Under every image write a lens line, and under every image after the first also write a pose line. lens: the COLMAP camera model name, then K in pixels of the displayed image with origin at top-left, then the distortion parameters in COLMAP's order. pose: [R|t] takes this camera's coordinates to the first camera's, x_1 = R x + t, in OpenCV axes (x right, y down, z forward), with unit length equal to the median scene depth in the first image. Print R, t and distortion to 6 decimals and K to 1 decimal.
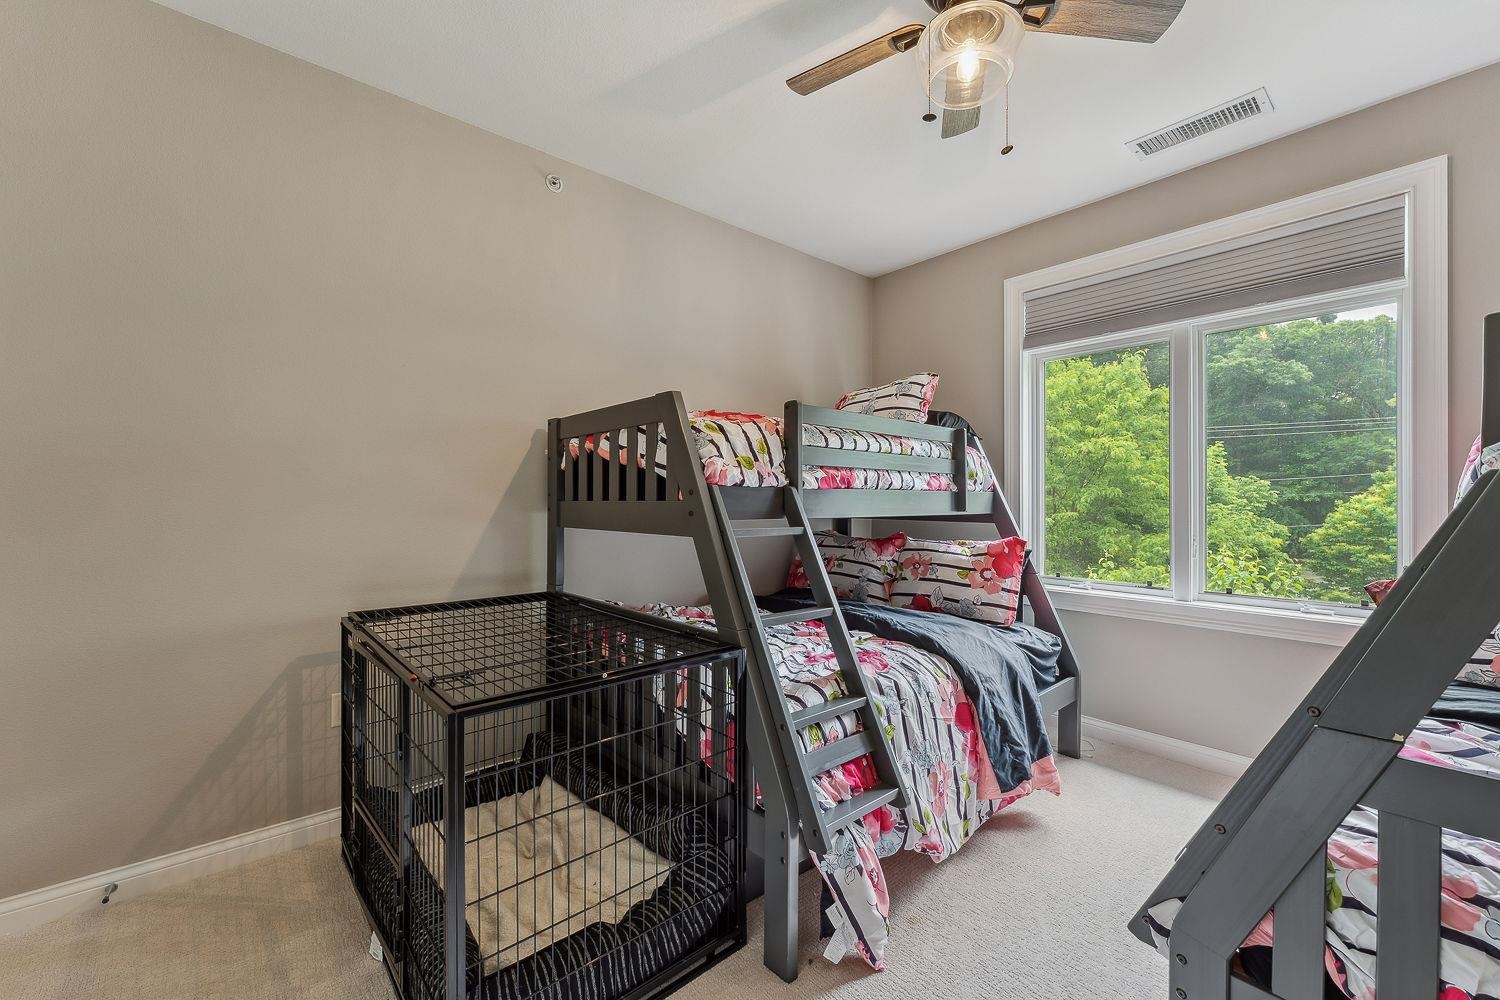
lens RADIAL K [[598.8, 0, 747.9], [0, 598.8, 497.6], [0, 0, 1]] dist [-0.000832, 0.000492]
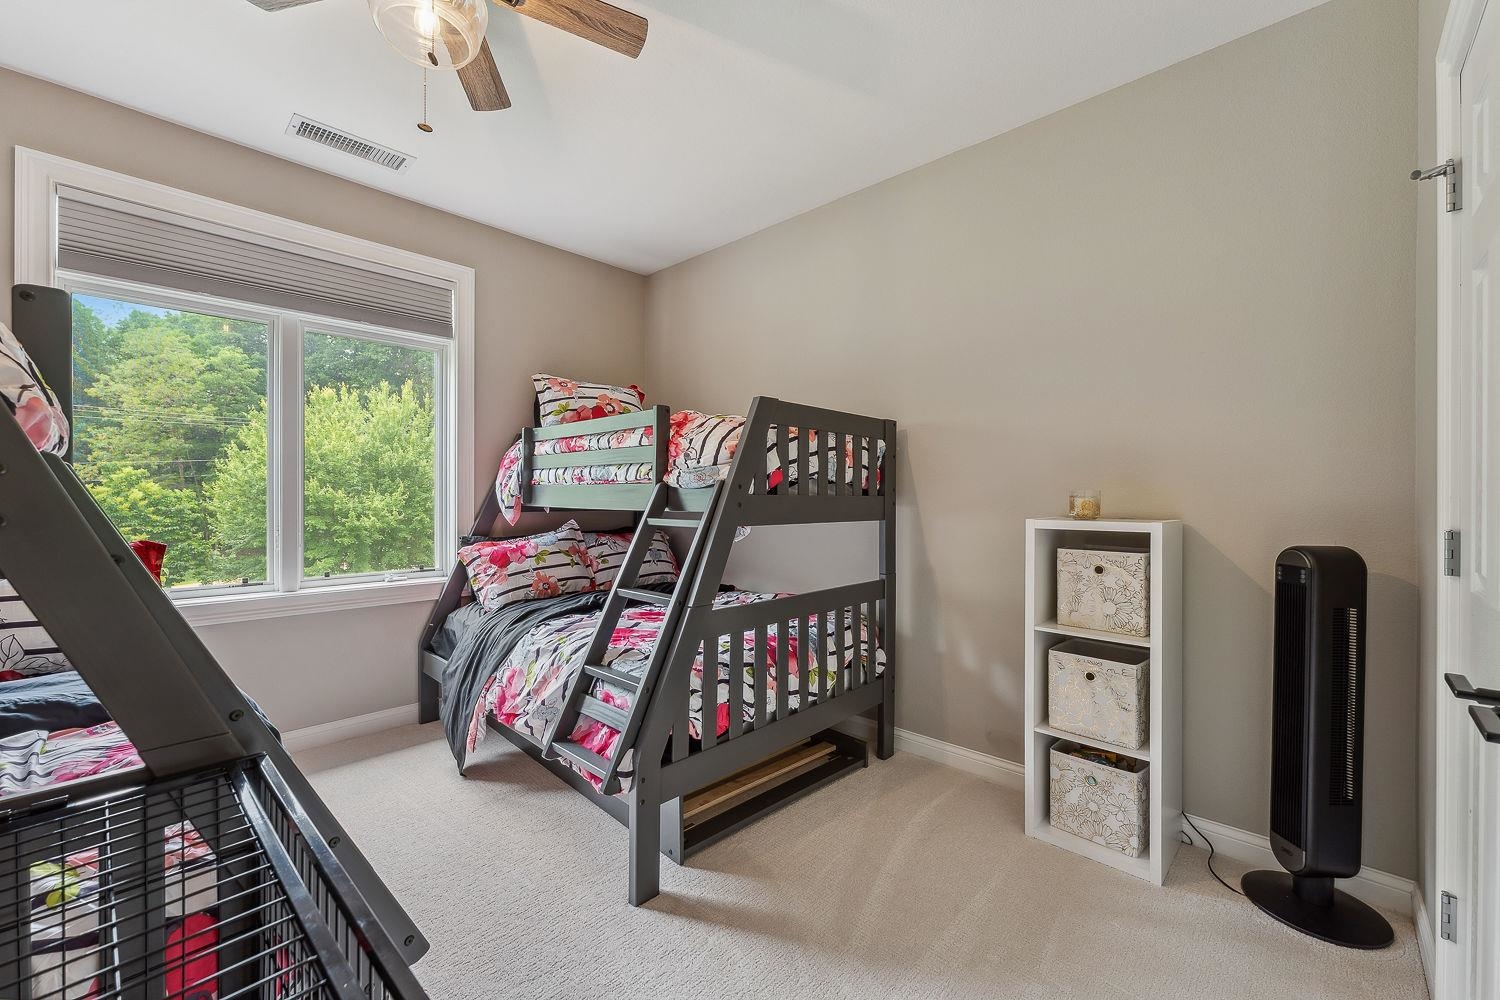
lens RADIAL K [[598.8, 0, 750.0], [0, 598.8, 500.4], [0, 0, 1]] dist [-0.000832, 0.000492]
pose [[-0.121452, -0.011568, 0.992530, -0.429718], [-0.010258, 0.999893, 0.010398, -0.000991], [-0.992544, -0.008919, -0.121557, 0.436054]]
